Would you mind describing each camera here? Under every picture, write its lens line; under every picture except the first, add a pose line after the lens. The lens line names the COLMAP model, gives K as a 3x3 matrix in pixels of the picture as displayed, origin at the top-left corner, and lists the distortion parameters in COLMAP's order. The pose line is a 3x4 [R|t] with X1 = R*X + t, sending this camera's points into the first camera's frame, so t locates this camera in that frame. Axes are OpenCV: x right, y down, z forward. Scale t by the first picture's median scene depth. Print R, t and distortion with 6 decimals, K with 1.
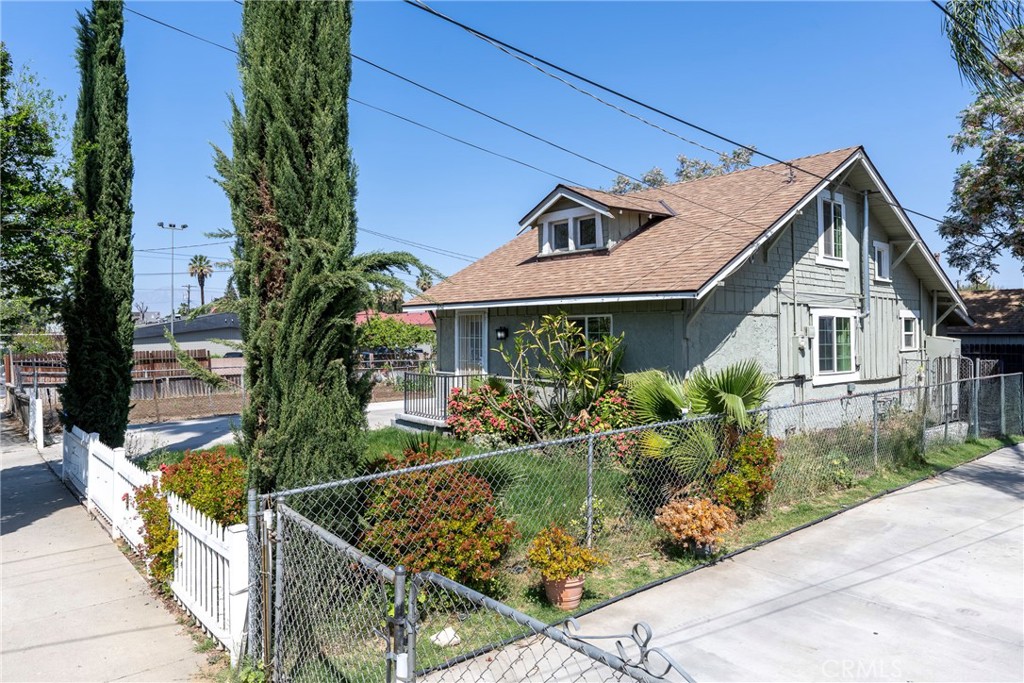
lens RADIAL K [[655.5, 0, 511.6], [0, 655.5, 323.0], [0, 0, 1]] dist [0.004163, -0.000200]
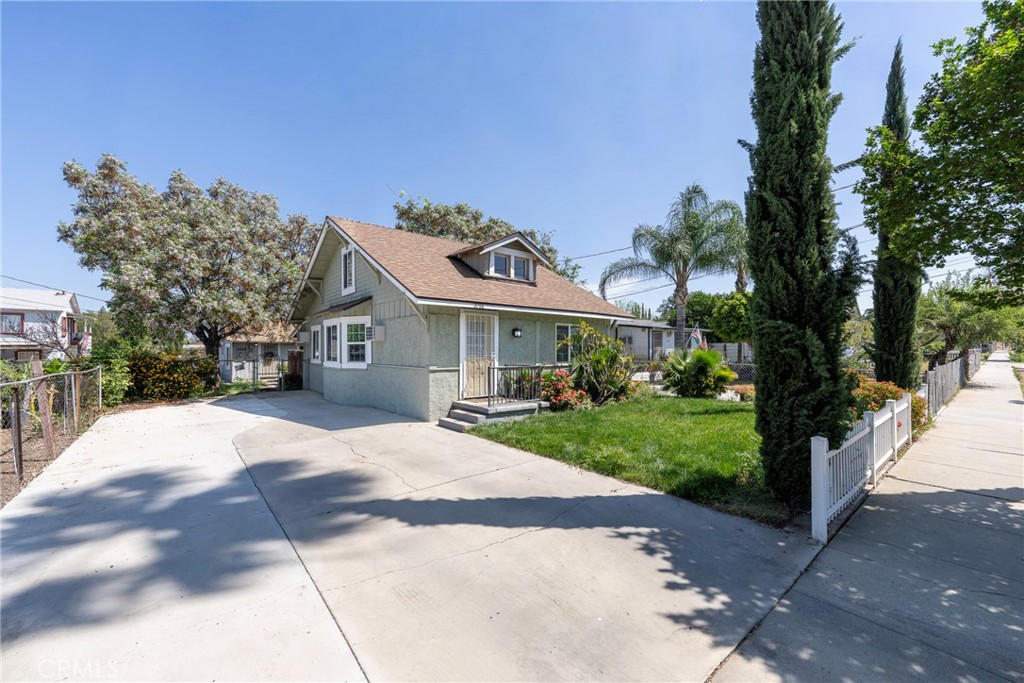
lens RADIAL K [[404.7, 0, 513.9], [0, 404.7, 346.2], [0, 0, 1]] dist [0.001010, -0.000095]
pose [[0.013478, 0.008641, 0.999872, -0.940327], [-0.016701, 0.999825, -0.008416, 0.057197], [-0.999770, -0.016585, 0.013620, 1.137660]]
